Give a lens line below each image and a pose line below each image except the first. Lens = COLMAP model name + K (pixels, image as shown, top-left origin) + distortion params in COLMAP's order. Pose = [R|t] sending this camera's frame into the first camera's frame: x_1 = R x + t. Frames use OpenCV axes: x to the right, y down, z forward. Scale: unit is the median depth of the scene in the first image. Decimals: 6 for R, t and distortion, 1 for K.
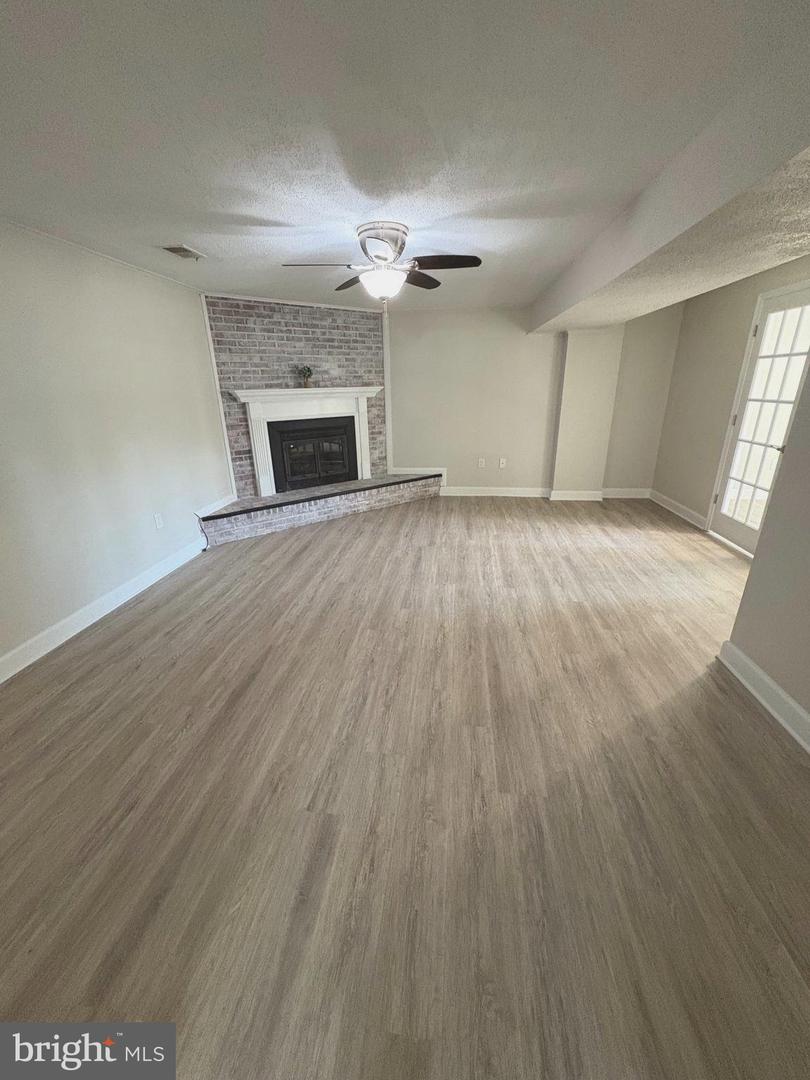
lens RADIAL K [[429.6, 0, 404.0], [0, 429.6, 540.8], [0, 0, 1]] dist [-0.001926, 0.000713]
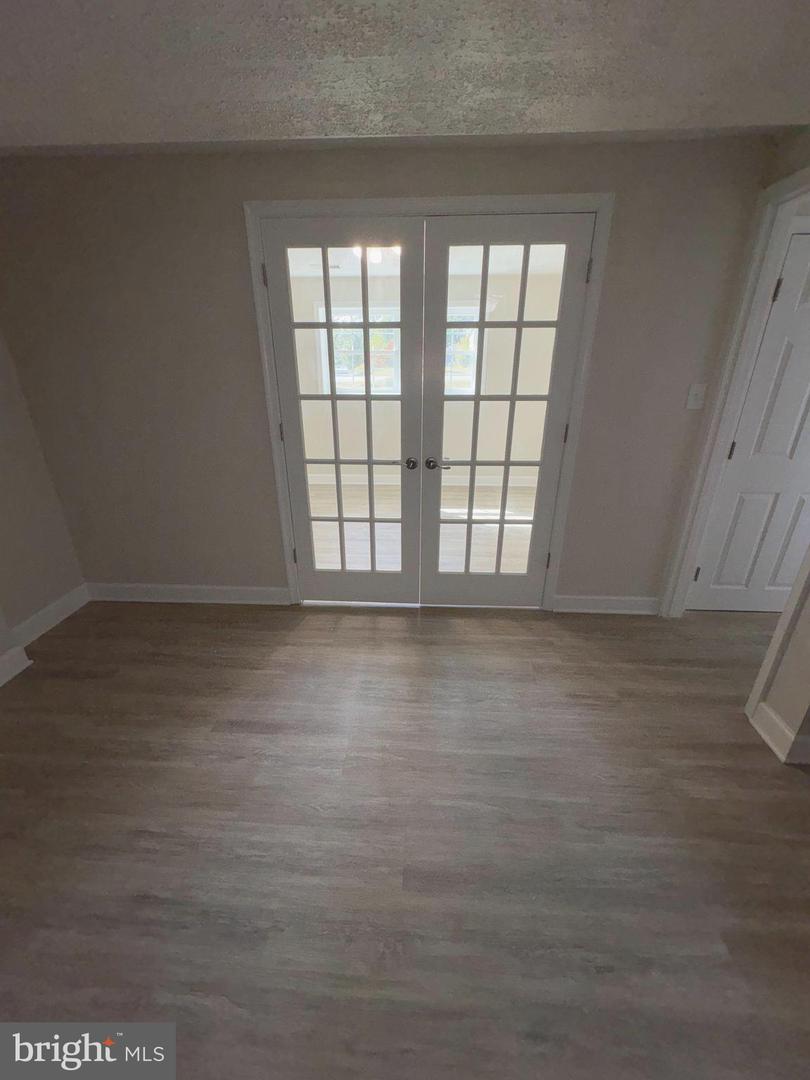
lens RADIAL K [[429.6, 0, 404.0], [0, 429.6, 540.8], [0, 0, 1]] dist [-0.001926, 0.000713]
pose [[-0.060922, -0.364000, 0.929404, 0.123284], [0.343076, 0.866768, 0.361957, -0.254118], [-0.937330, 0.340908, 0.072074, 0.699031]]
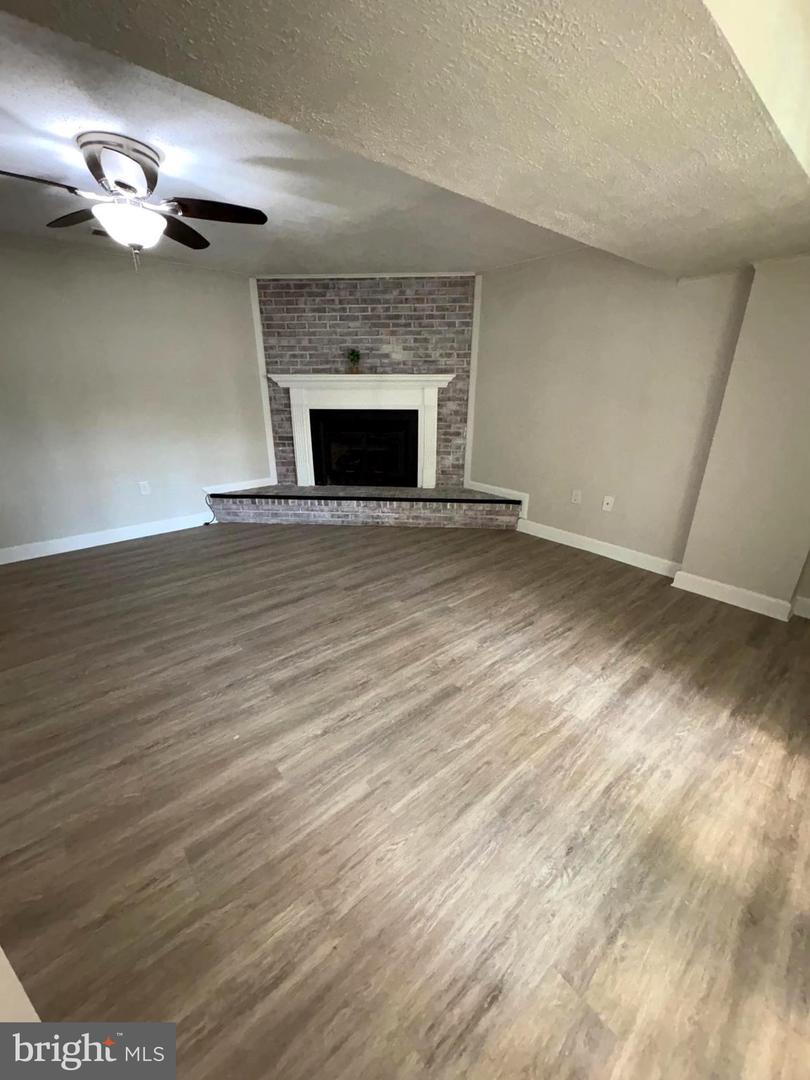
lens RADIAL K [[429.6, 0, 404.0], [0, 429.6, 540.8], [0, 0, 1]] dist [-0.001926, 0.000713]
pose [[0.737180, 0.257413, -0.624743, 0.489536], [-0.246017, 0.963380, 0.106648, -0.146705], [0.629318, 0.075079, 0.773513, 0.412203]]
